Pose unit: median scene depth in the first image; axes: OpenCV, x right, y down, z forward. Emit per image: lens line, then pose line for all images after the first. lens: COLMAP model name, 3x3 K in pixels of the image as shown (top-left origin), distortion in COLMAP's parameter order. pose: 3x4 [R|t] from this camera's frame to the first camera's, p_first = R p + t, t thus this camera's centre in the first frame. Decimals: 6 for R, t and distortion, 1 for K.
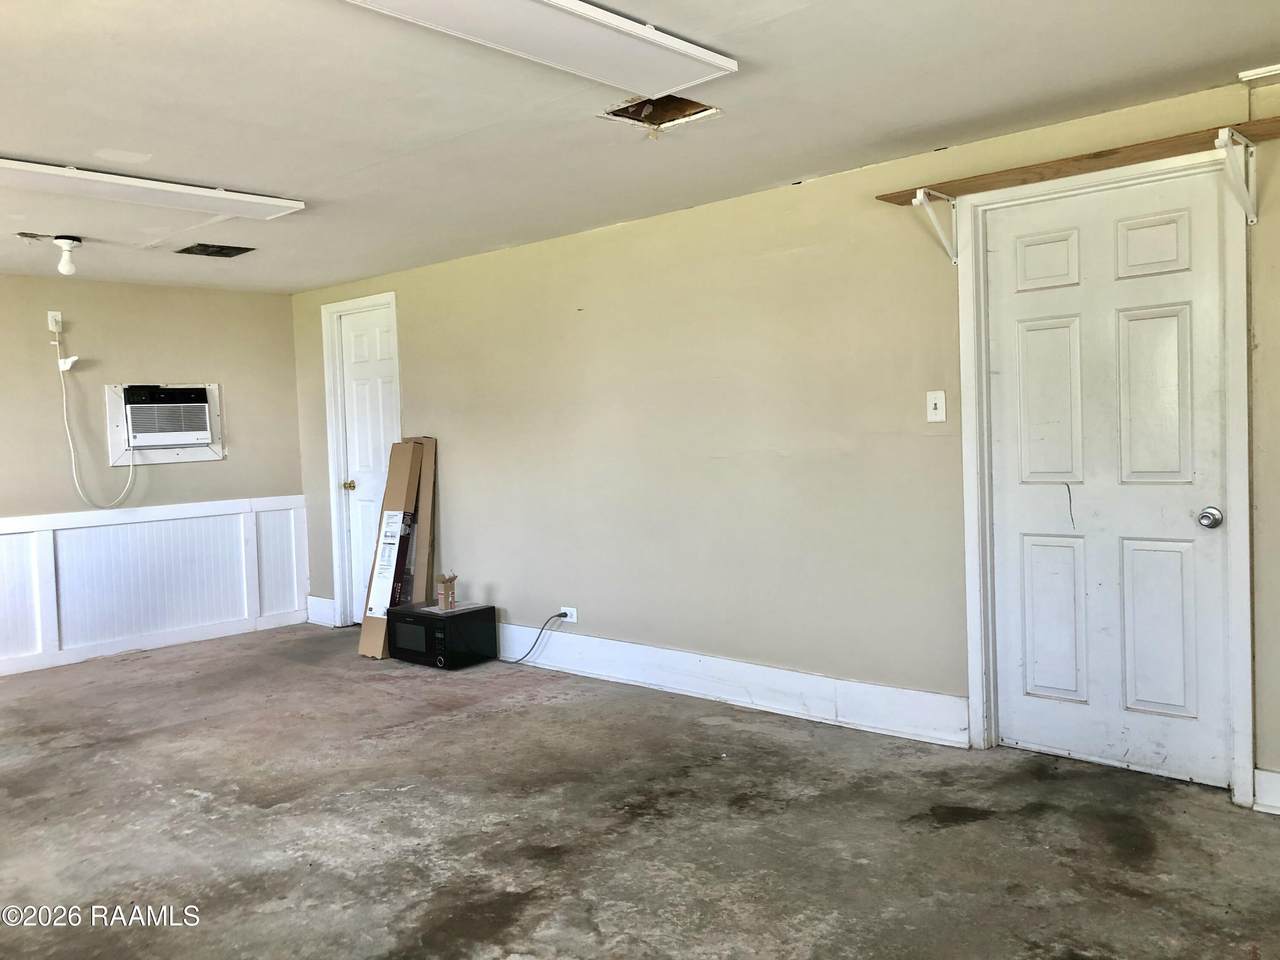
lens RADIAL K [[1052.6, 0, 640.0], [0, 1052.6, 480.0], [0, 0, 1]] dist [0.037301, -0.006832]
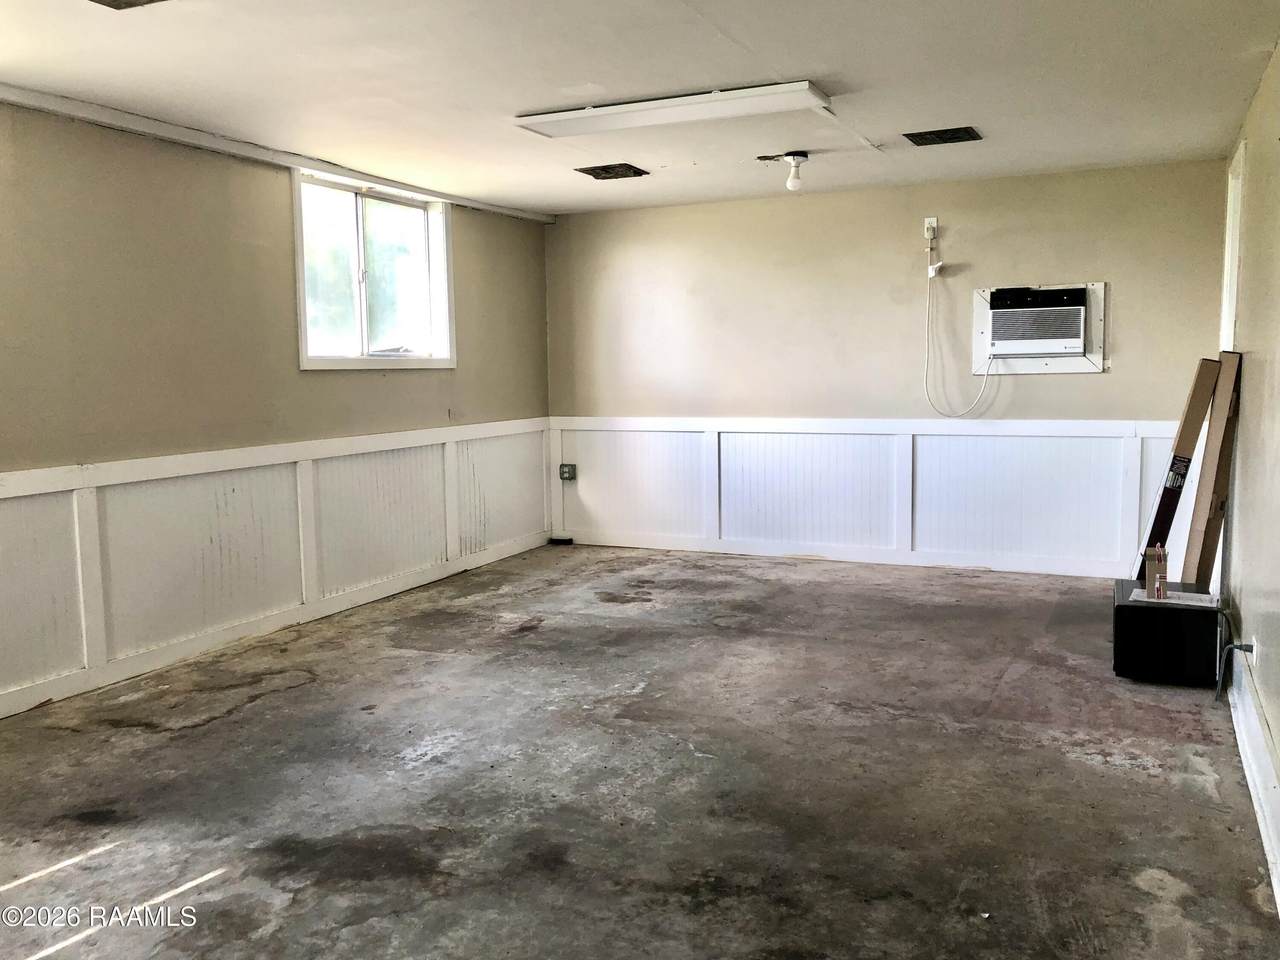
lens RADIAL K [[1097.6, 0, 640.0], [0, 1097.6, 480.0], [0, 0, 1]] dist [0.031704, -0.003648]
pose [[0.319256, 0.137021, -0.937710, 0.596719], [-0.045748, 0.990567, 0.129169, -0.055747], [0.946564, 0.001660, 0.322513, 0.647152]]
